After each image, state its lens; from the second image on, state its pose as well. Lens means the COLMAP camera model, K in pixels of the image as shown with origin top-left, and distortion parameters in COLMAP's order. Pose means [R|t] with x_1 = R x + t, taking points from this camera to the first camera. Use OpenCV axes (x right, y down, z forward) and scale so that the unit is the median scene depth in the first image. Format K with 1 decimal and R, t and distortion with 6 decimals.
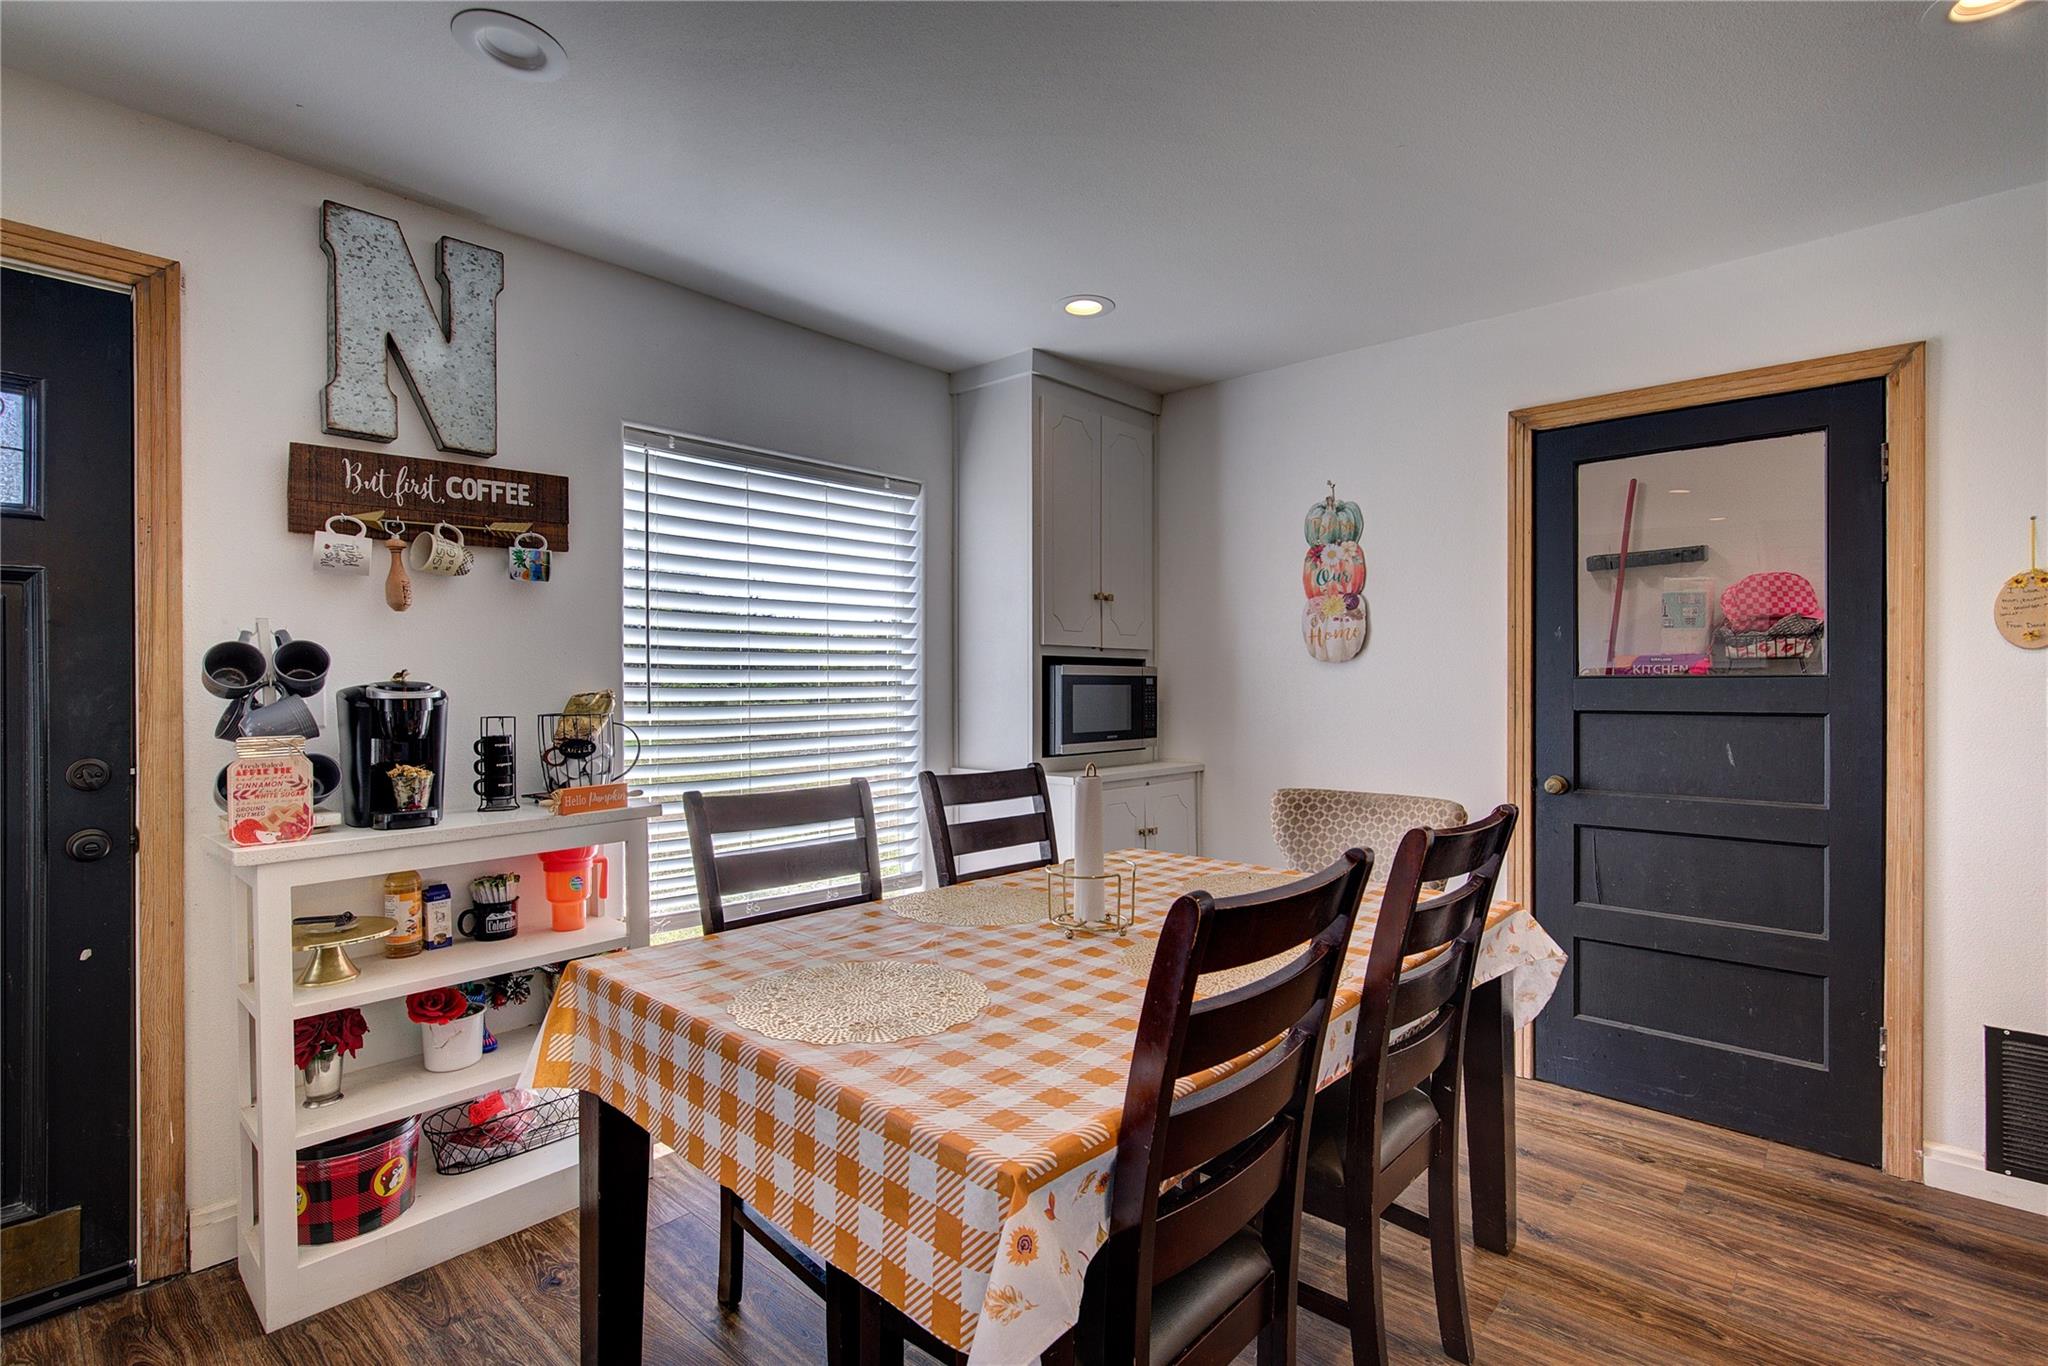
lens RADIAL K [[927.6, 0, 1039.0], [0, 927.6, 683.9], [0, 0, 1]] dist [-0.003117, 0.001182]
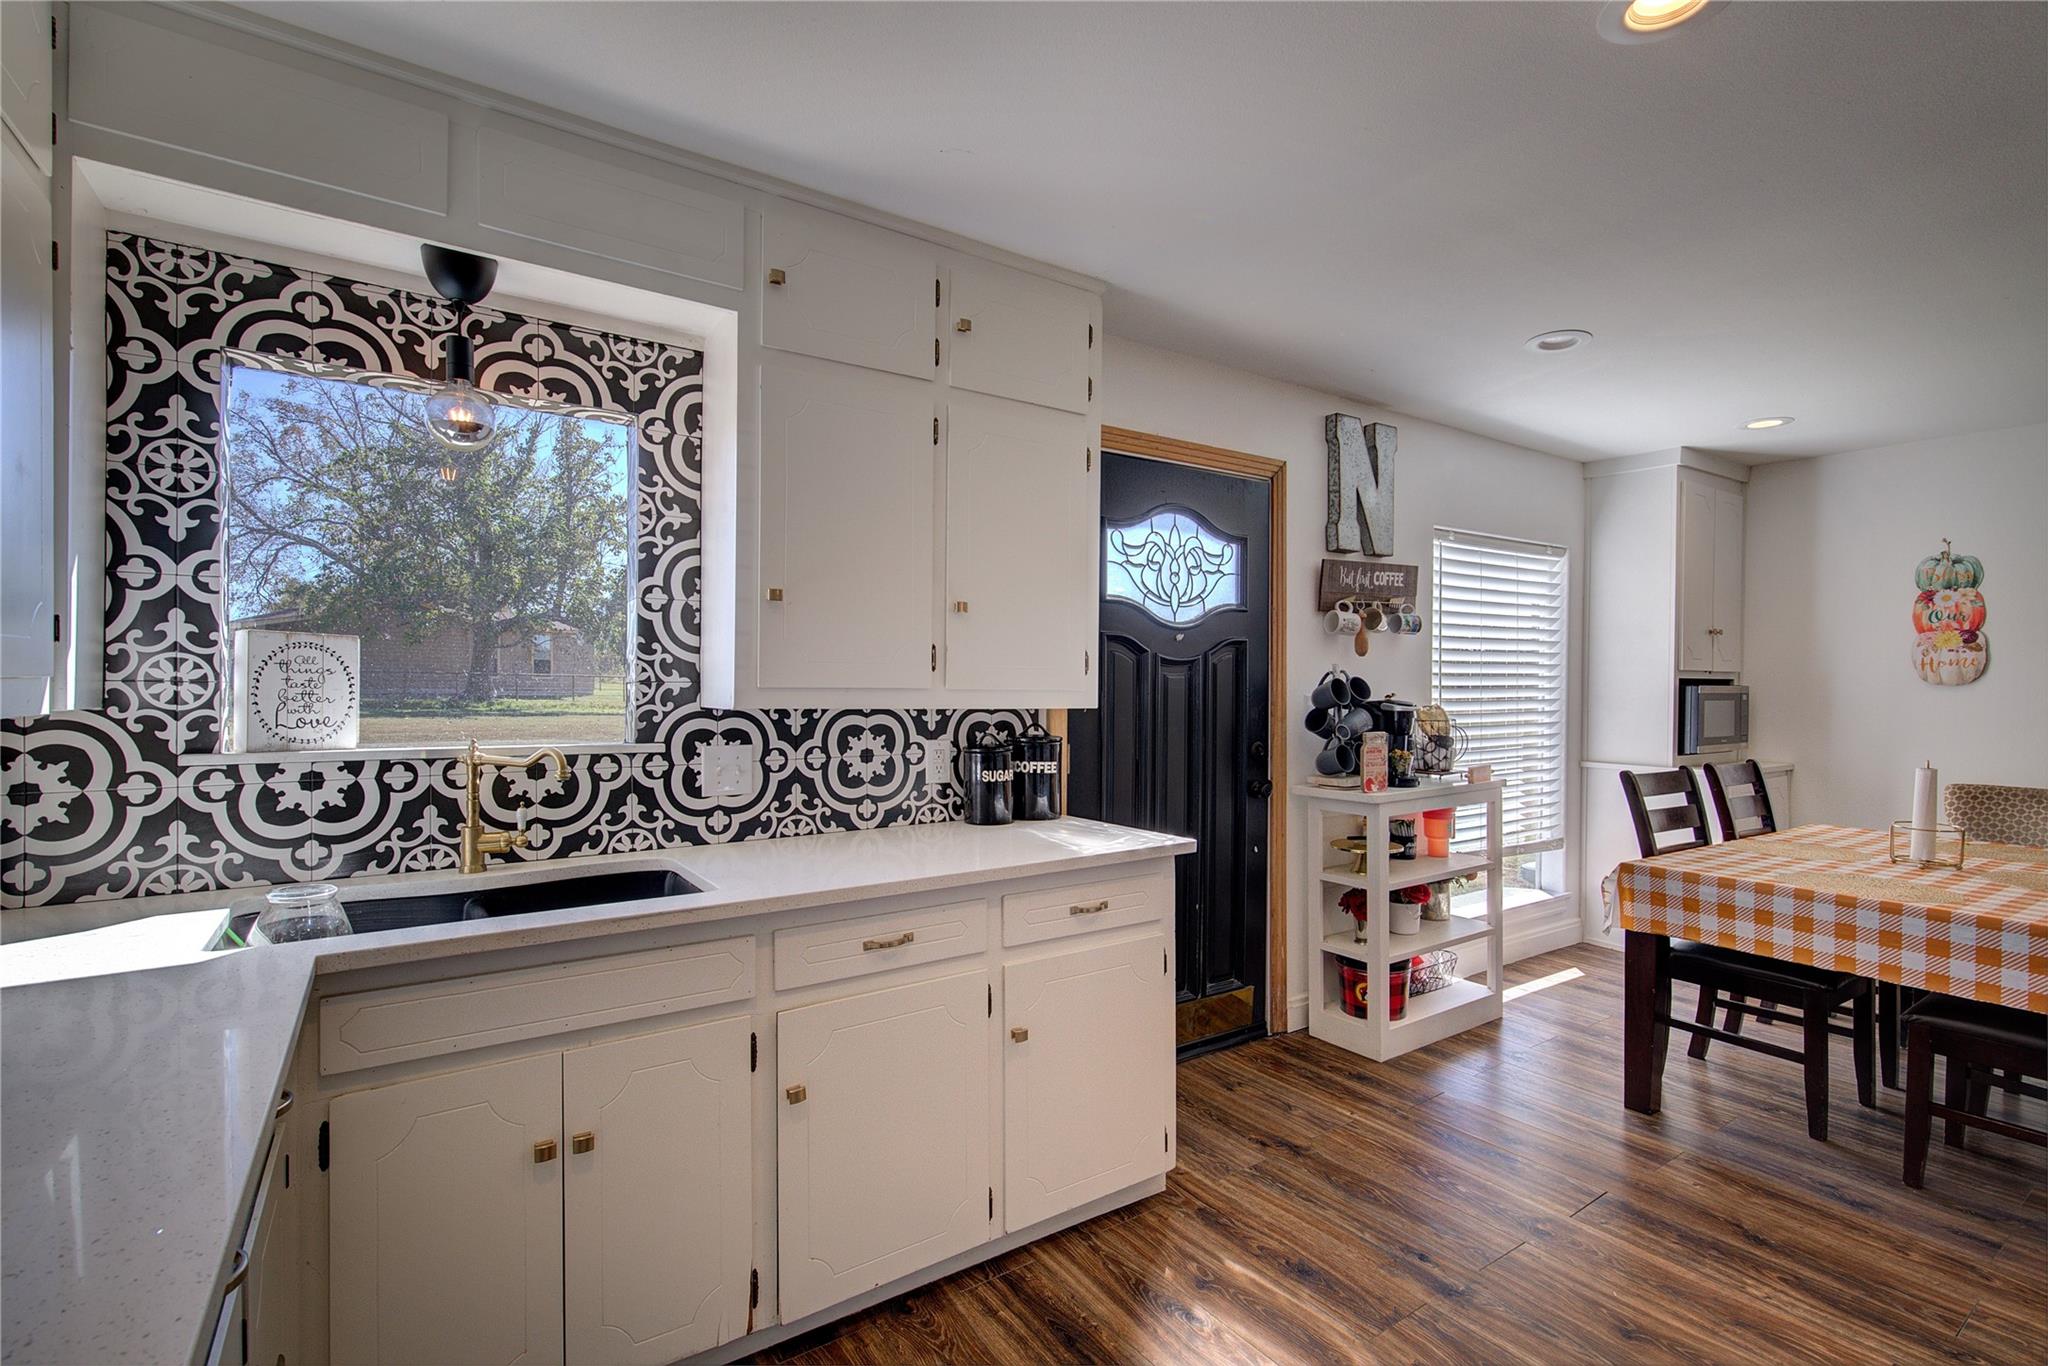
lens RADIAL K [[927.6, 0, 1011.6], [0, 927.6, 685.6], [0, 0, 1]] dist [-0.003117, 0.001182]
pose [[0.971561, 0.007782, -0.236660, -0.612054], [-0.006682, 0.999963, 0.005448, -0.021531], [0.236694, -0.003712, 0.971577, -0.503863]]
